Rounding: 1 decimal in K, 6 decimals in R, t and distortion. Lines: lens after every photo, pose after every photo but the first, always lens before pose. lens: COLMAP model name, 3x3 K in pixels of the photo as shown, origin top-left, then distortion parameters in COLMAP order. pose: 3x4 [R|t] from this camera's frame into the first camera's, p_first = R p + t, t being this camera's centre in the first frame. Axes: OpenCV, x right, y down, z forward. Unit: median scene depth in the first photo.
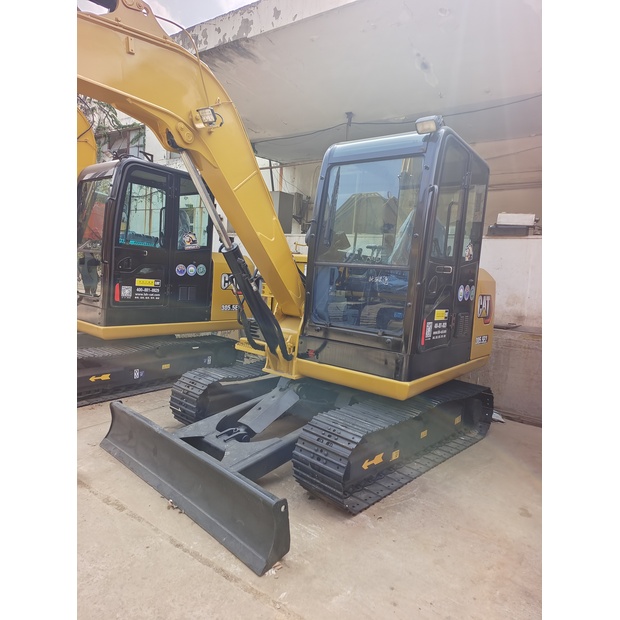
lens RADIAL K [[419.8, 0, 313.1], [0, 419.8, 309.2], [0, 0, 1]] dist [0.032828, -0.005931]
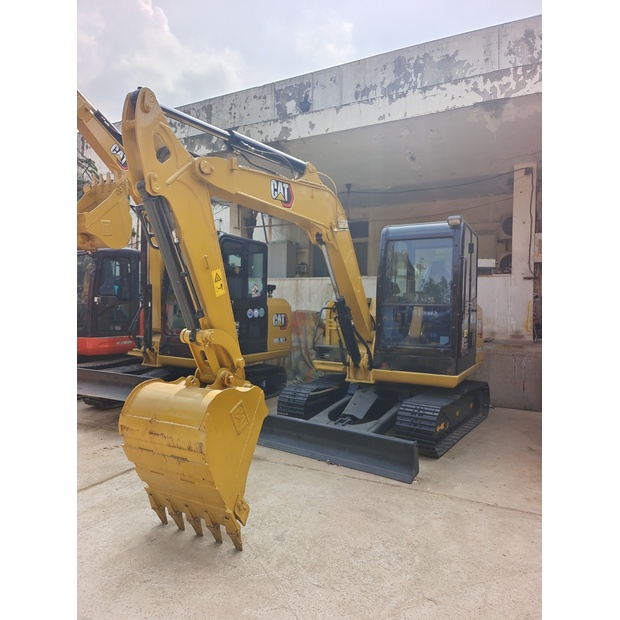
lens RADIAL K [[423.2, 0, 312.8], [0, 423.2, 309.5], [0, 0, 1]] dist [0.023891, -0.002216]
pose [[0.987859, -0.056507, 0.144712, -0.451012], [0.066982, 0.995396, -0.068565, -0.003569], [-0.140172, 0.077425, 0.987095, -0.460021]]
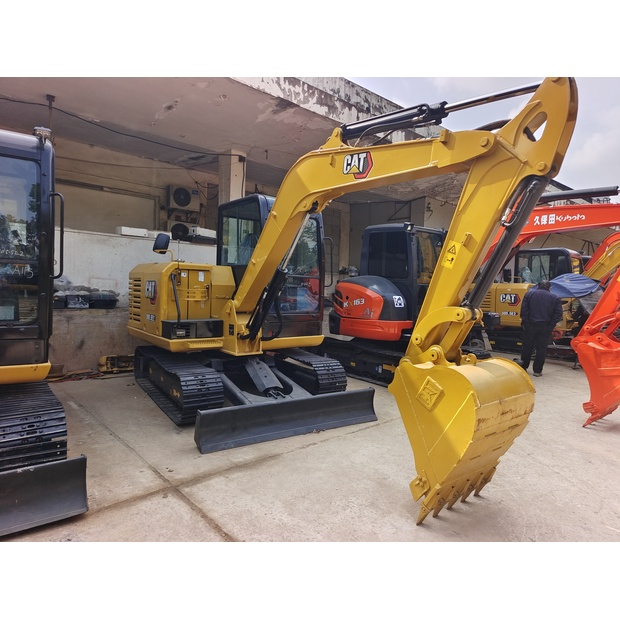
lens RADIAL K [[422.5, 0, 309.7], [0, 422.5, 302.7], [0, 0, 1]] dist [0.035244, 0.000452]
pose [[0.250596, -0.103380, 0.962556, -1.405916], [0.059590, 0.994044, 0.091248, -0.135052], [-0.966256, 0.034492, 0.255264, 0.452016]]
